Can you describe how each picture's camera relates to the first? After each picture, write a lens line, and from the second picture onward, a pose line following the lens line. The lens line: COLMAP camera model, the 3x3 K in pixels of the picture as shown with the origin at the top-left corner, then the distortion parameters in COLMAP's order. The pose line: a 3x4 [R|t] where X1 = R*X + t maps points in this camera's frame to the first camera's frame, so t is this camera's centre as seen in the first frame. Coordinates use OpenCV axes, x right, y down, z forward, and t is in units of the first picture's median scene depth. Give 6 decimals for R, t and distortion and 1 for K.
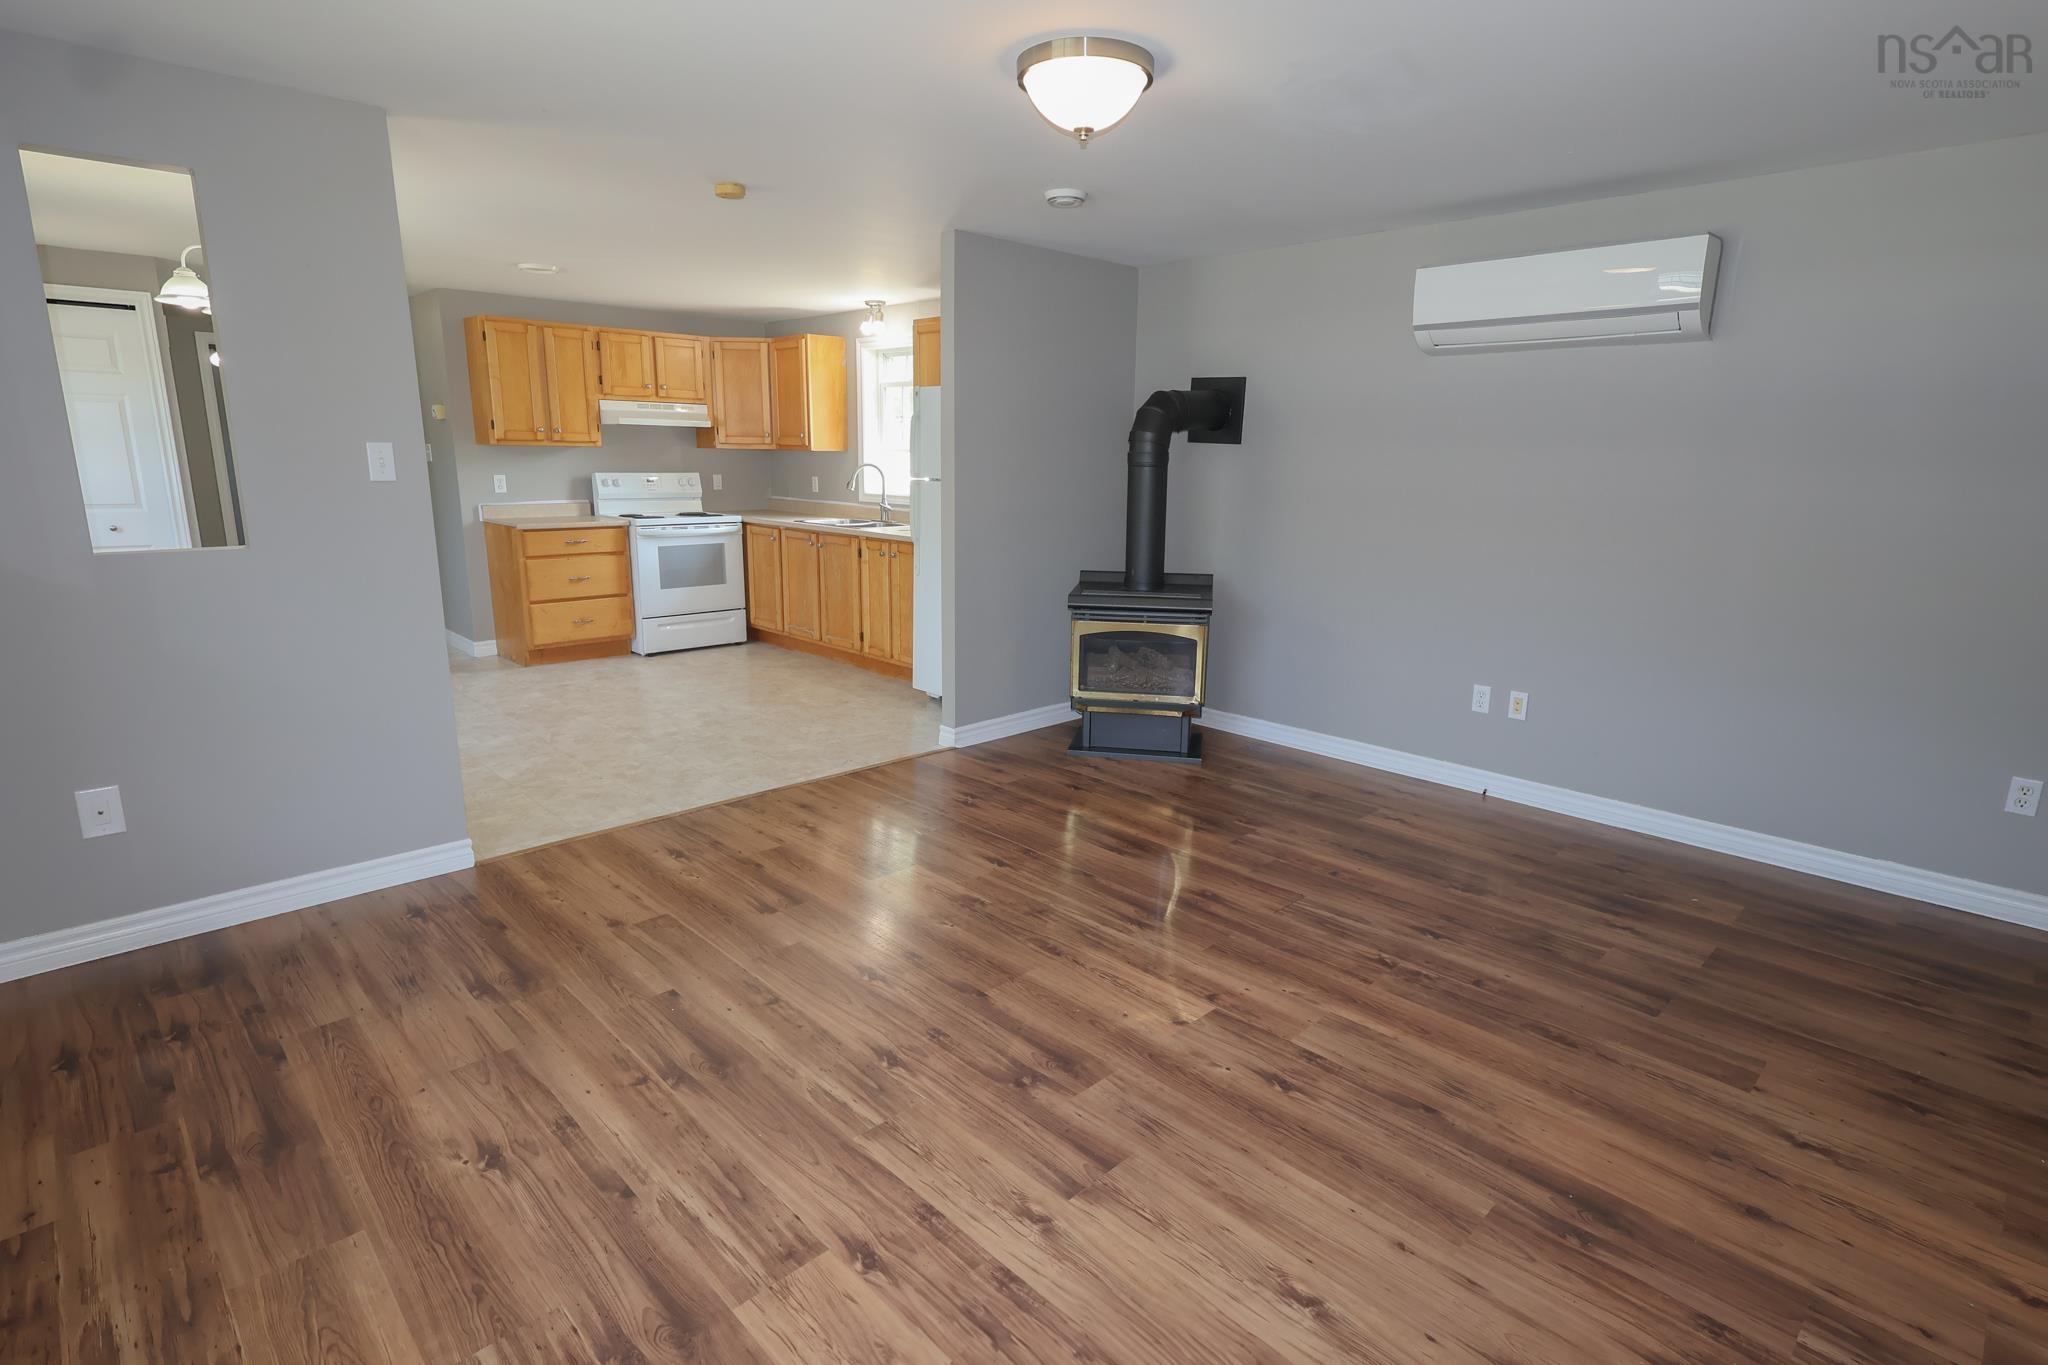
lens RADIAL K [[1001.2, 0, 1013.2], [0, 1001.2, 676.6], [0, 0, 1]] dist [0.003354, 0.001403]
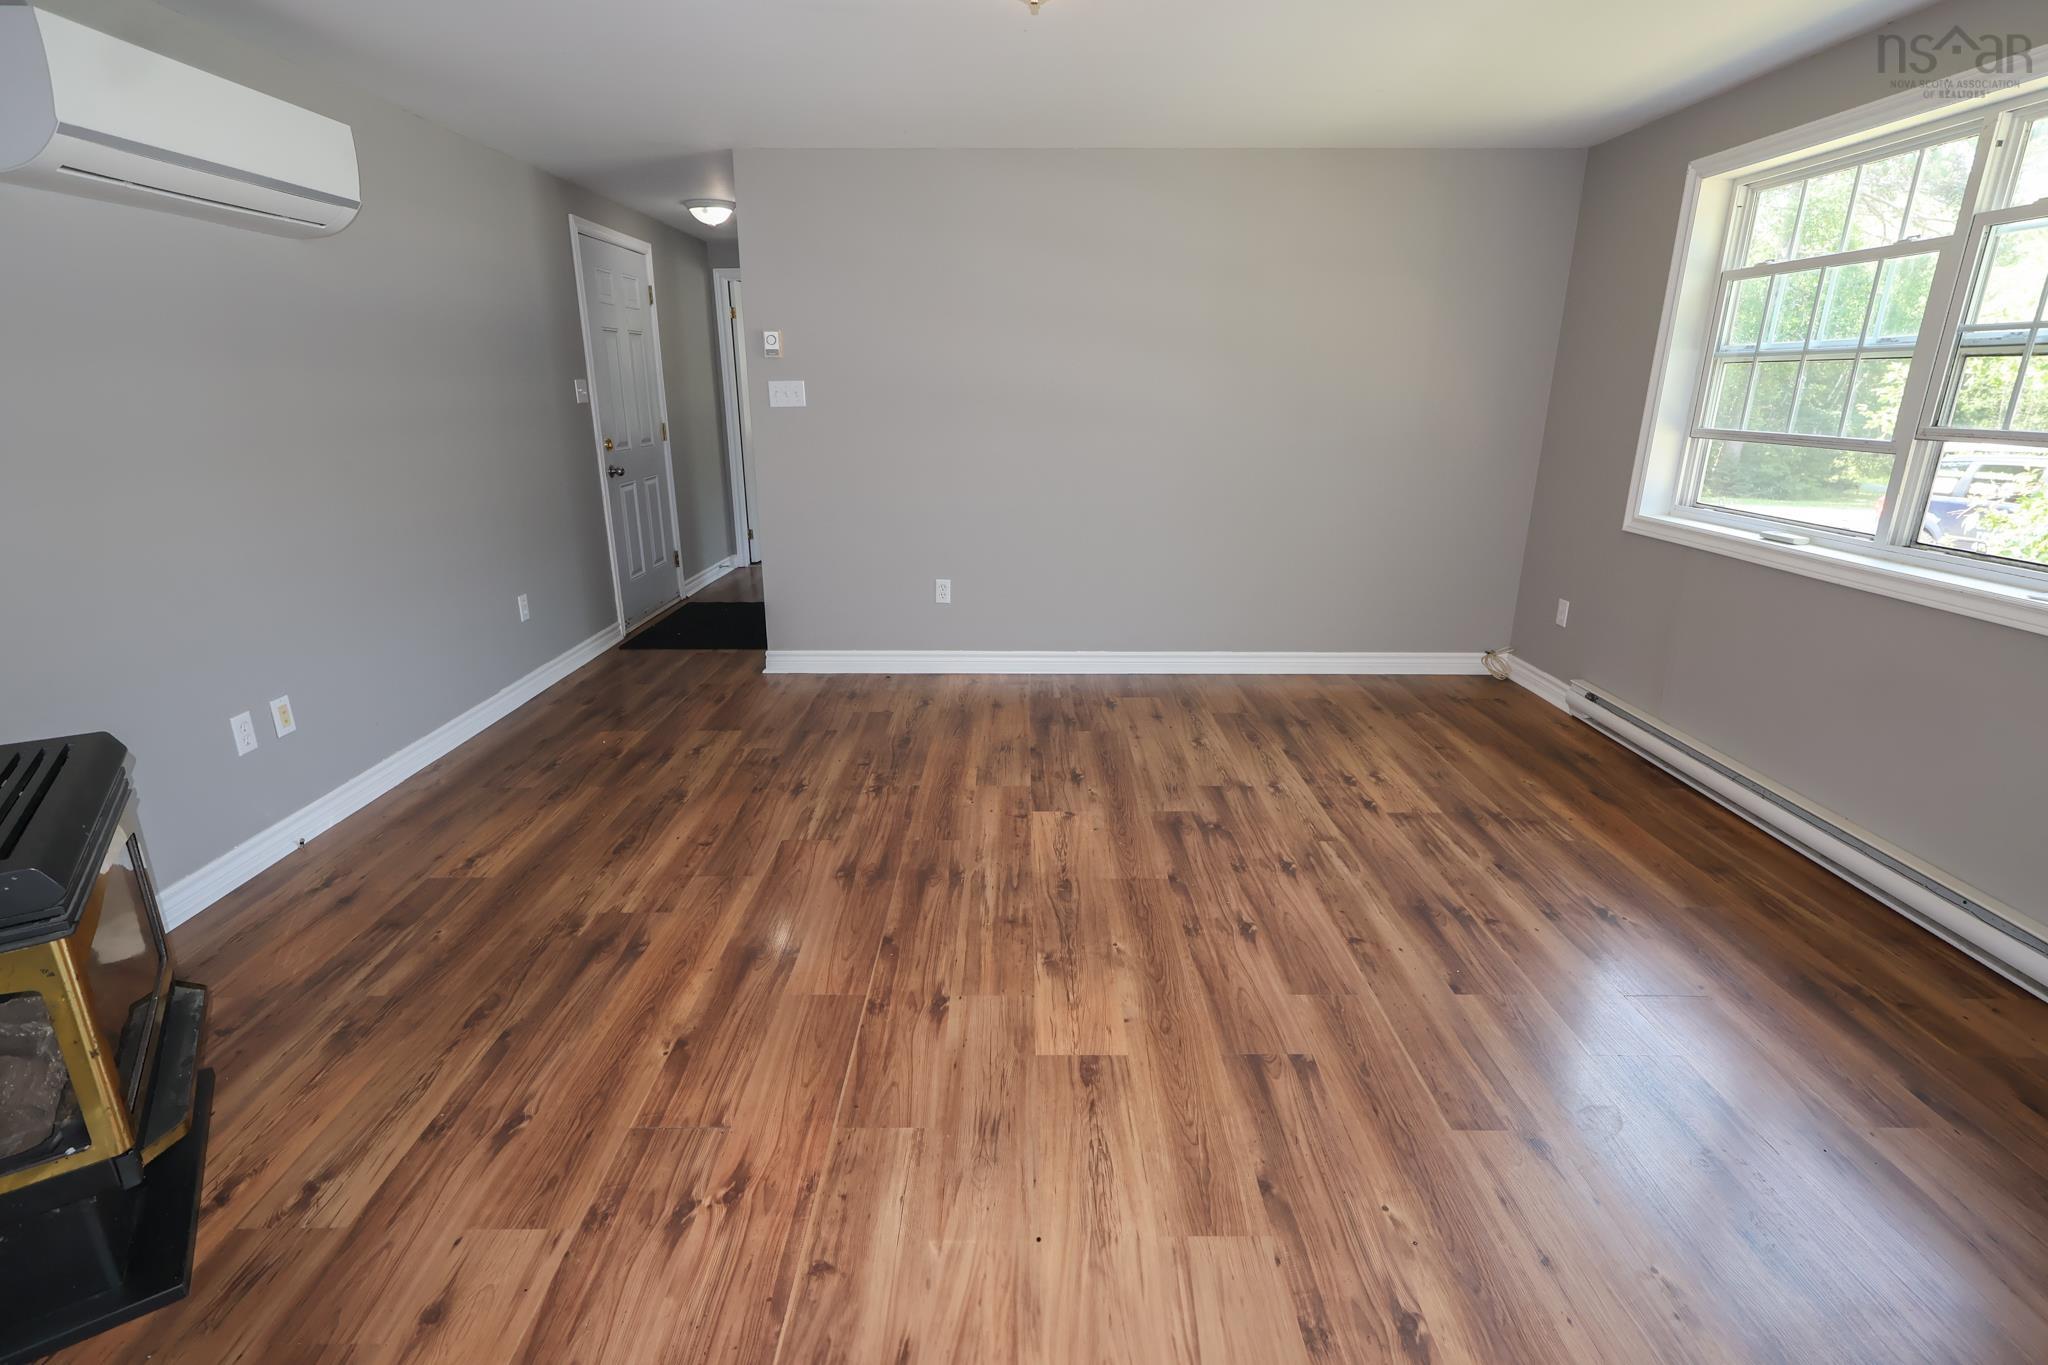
lens RADIAL K [[984.5, 0, 1028.9], [0, 984.5, 673.4], [0, 0, 1]] dist [0.000887, 0.000976]
pose [[-0.722241, -0.210179, 0.658933, -0.344450], [0.144065, 0.886097, 0.440543, -0.224837], [-0.676472, 0.413107, -0.609696, 0.988946]]
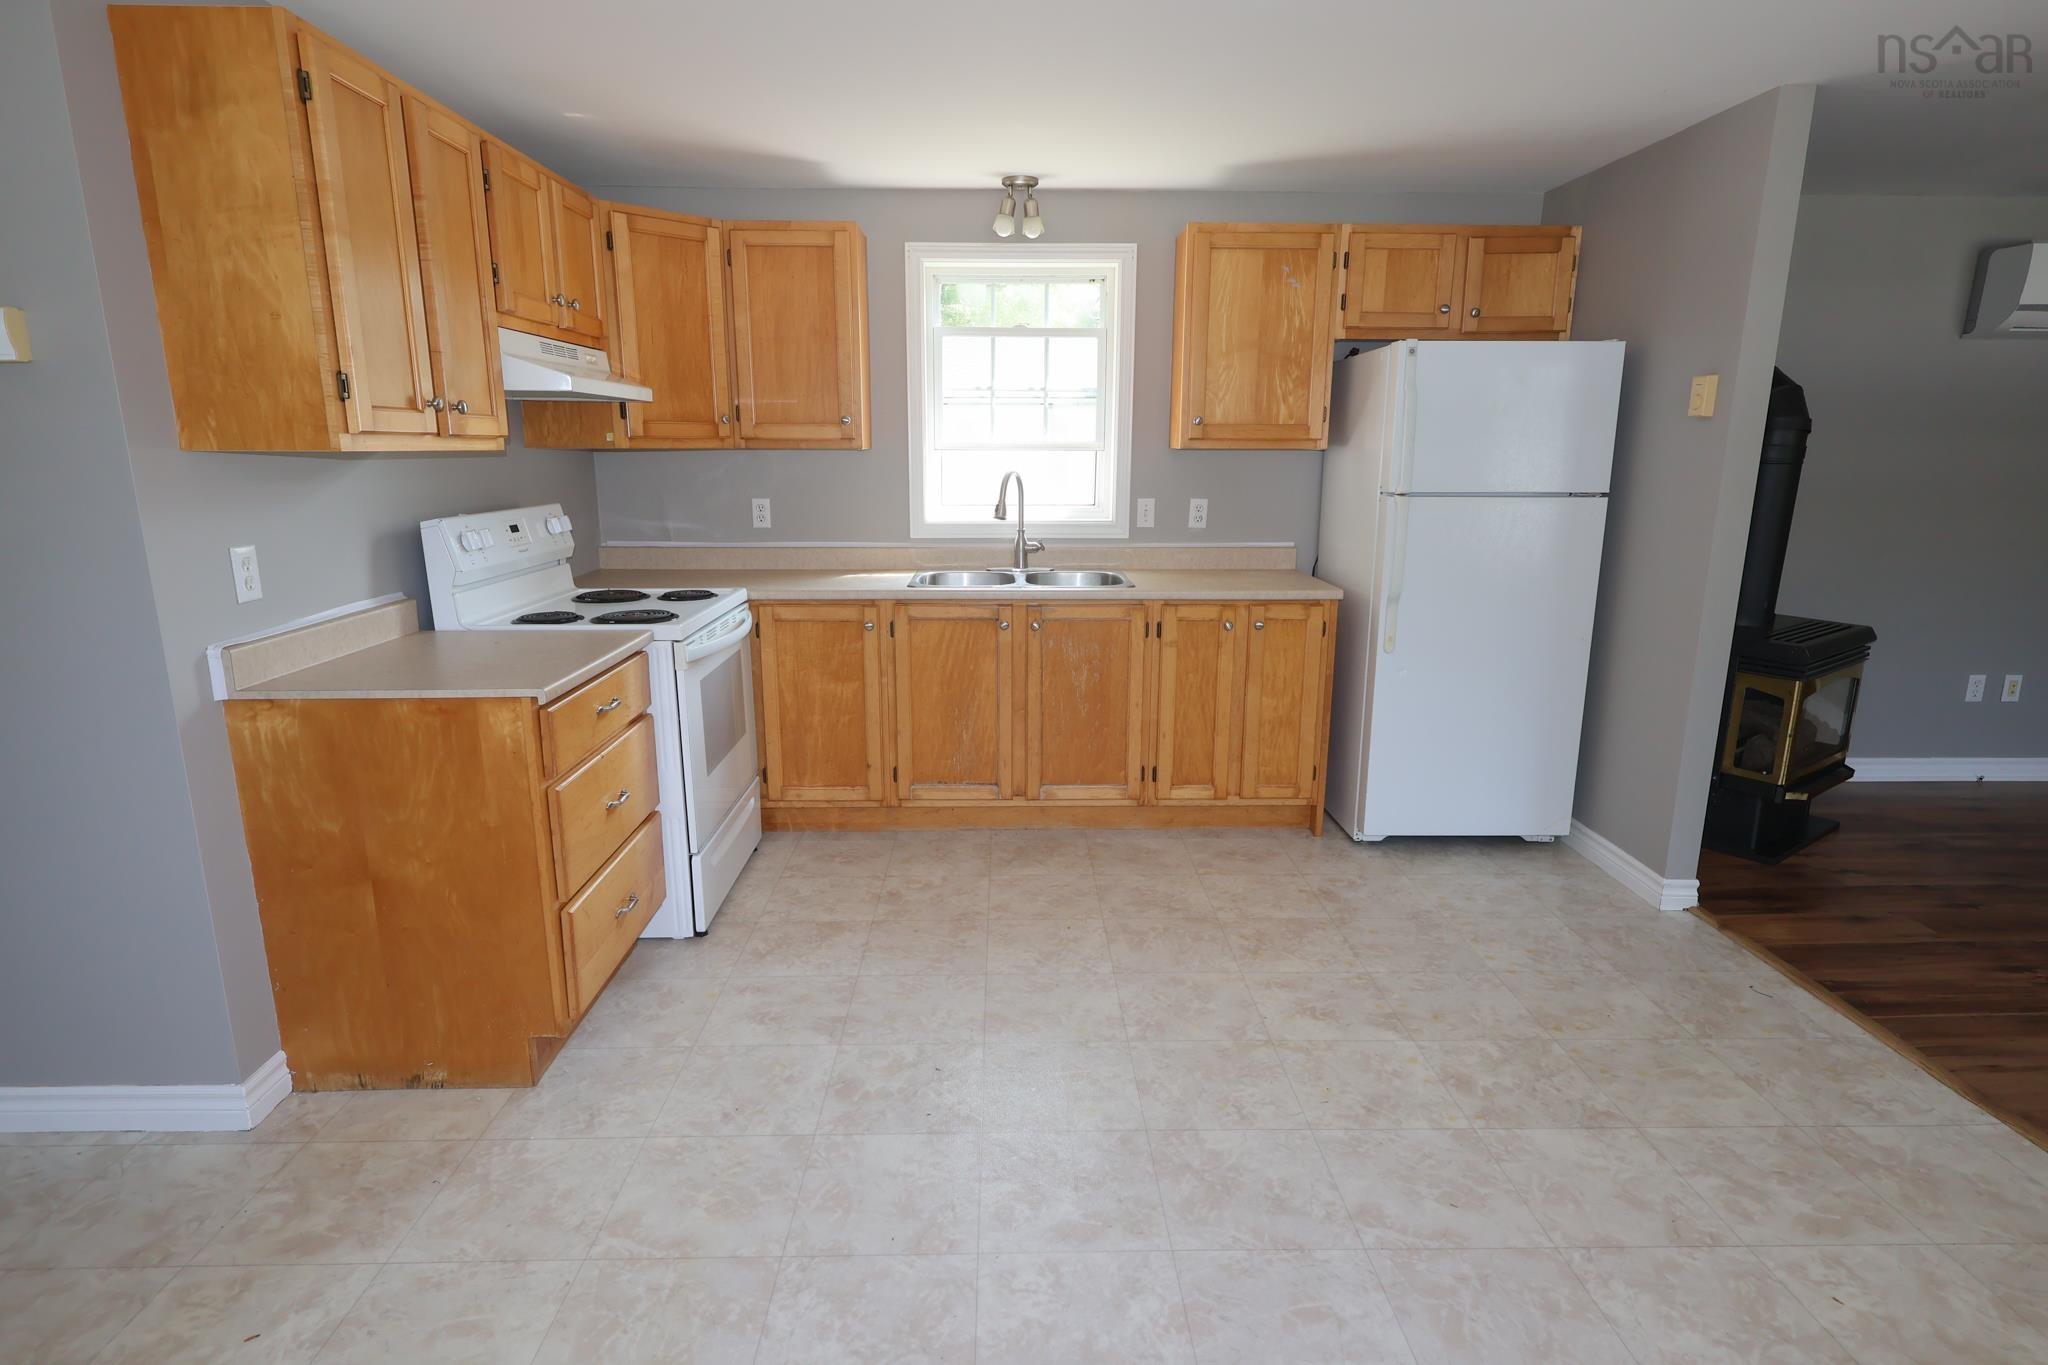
lens RADIAL K [[1030.0, 0, 1017.9], [0, 1030.0, 700.8], [0, 0, 1]] dist [0.000649, 0.002124]
pose [[0.684750, -0.185589, 0.704751, -0.882844], [0.168443, 0.981151, 0.094713, -0.216275], [-0.709045, 0.053856, 0.703104, 0.914728]]
